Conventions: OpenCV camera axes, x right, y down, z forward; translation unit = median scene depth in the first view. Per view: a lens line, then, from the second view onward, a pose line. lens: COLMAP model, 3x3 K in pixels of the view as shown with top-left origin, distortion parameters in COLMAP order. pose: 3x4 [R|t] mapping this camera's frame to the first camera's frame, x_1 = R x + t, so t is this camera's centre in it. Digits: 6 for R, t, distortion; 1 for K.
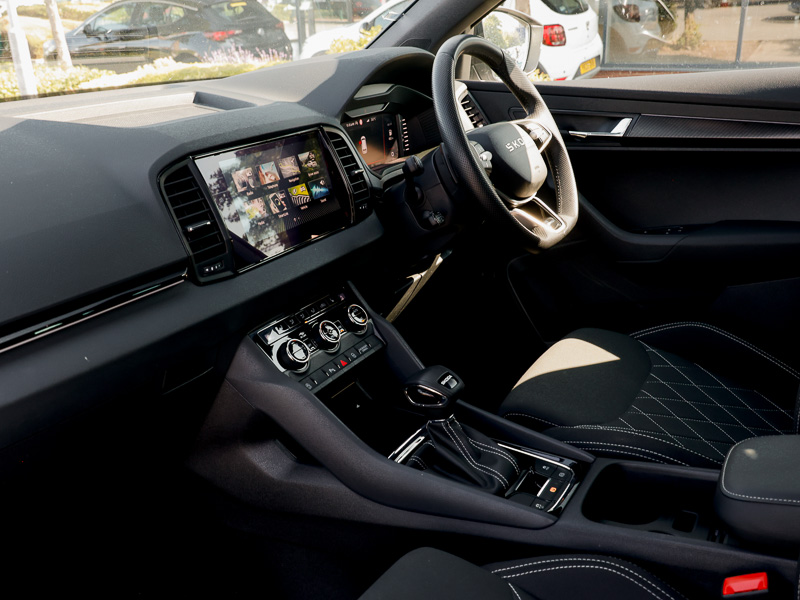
lens RADIAL K [[792.0, 0, 400.0], [0, 792.0, 300.0], [0, 0, 1]] dist [0.015622, 0.017690]
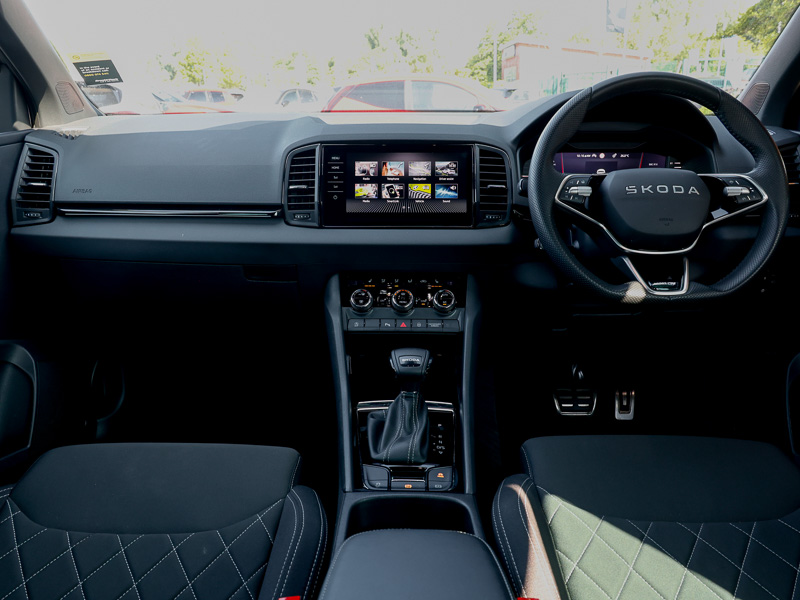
lens RADIAL K [[602.3, 0, 400.0], [0, 602.3, 300.0], [0, 0, 1]] dist [0.011392, 0.001160]
pose [[0.466137, 0.302086, -0.831541, 0.722480], [-0.310527, 0.935967, 0.165950, -0.119270], [0.828426, 0.180860, 0.530094, 0.484893]]
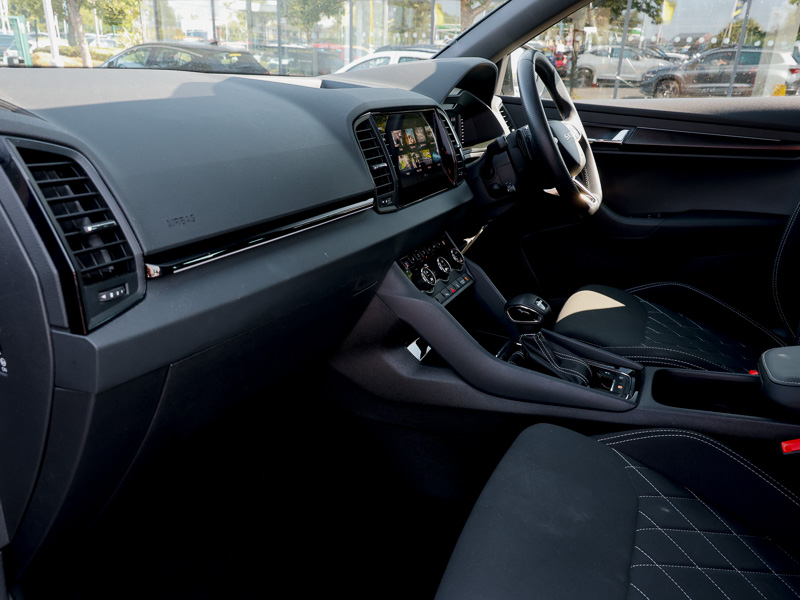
lens RADIAL K [[602.3, 0, 400.0], [0, 602.3, 300.0], [0, 0, 1]] dist [0.011392, 0.001160]
pose [[0.994465, 0.036740, 0.098432, -0.256247], [-0.037424, 0.999286, 0.005106, 0.094514], [-0.098174, -0.008761, 0.995131, 0.031367]]
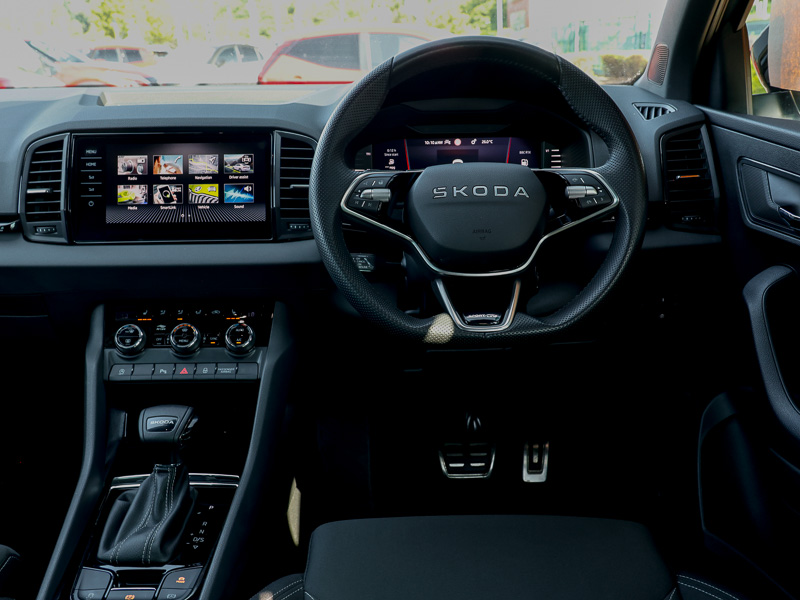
lens RADIAL K [[773.4, 0, 400.0], [0, 773.4, 300.0], [0, 0, 1]] dist [0.020867, 0.017395]
pose [[0.480592, 0.281955, -0.830381, 0.813953], [-0.295126, 0.943672, 0.149615, -0.222465], [0.825792, 0.173163, 0.536733, 0.708027]]
